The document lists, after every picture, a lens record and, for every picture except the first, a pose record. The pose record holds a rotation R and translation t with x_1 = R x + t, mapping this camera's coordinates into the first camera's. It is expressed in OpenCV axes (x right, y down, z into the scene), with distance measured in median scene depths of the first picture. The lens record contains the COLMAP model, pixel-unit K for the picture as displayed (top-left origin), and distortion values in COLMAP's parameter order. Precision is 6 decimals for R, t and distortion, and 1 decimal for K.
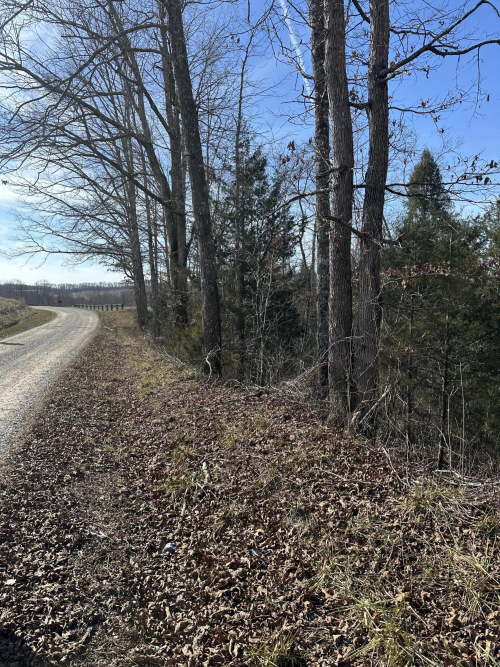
lens RADIAL K [[468.1, 0, 251.1], [0, 468.1, 337.7], [0, 0, 1]] dist [0.052876, -0.009284]
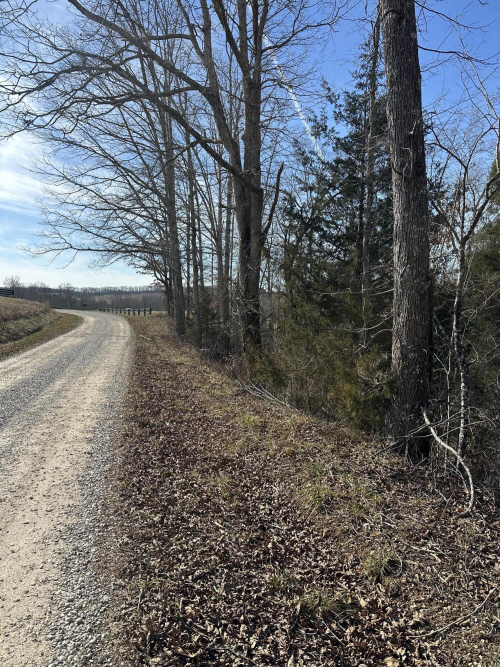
lens RADIAL K [[468.1, 0, 254.8], [0, 468.1, 342.5], [0, 0, 1]] dist [0.052876, -0.009284]
pose [[0.999328, 0.016566, -0.032683, -0.054744], [-0.016643, 0.999859, -0.002075, -0.008922], [0.032644, 0.002618, 0.999464, 0.109353]]
